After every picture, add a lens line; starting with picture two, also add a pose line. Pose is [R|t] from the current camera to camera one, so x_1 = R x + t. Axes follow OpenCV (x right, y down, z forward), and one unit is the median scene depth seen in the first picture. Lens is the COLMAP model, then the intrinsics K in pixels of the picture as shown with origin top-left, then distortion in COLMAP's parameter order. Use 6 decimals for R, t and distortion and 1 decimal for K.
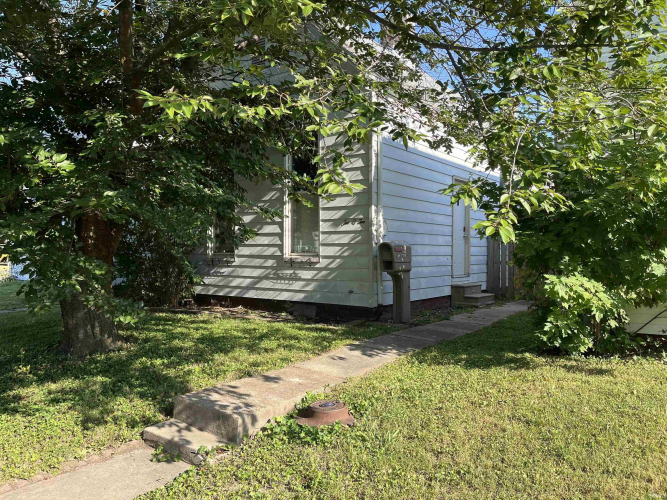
lens RADIAL K [[502.3, 0, 333.5], [0, 502.3, 250.0], [0, 0, 1]] dist [0.009459, -0.003660]
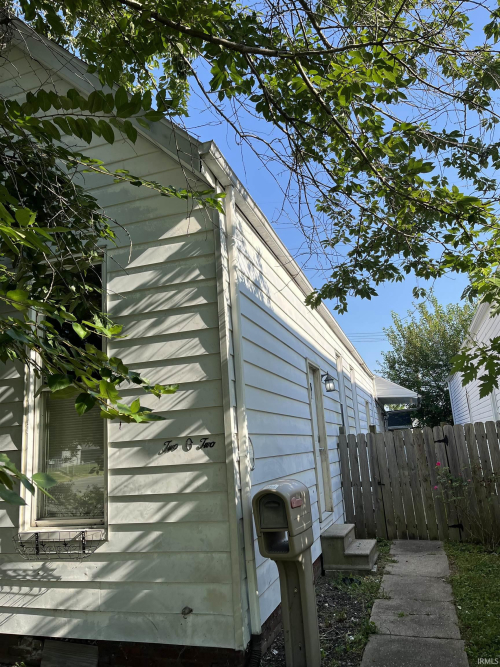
lens RADIAL K [[502.3, 0, 250.0], [0, 502.3, 333.5], [0, 0, 1]] dist [0.009459, -0.003660]
pose [[0.941256, 0.011108, 0.337510, -0.063723], [0.065194, 0.974679, -0.213894, -0.052599], [-0.331340, 0.223332, 0.916699, 0.520704]]
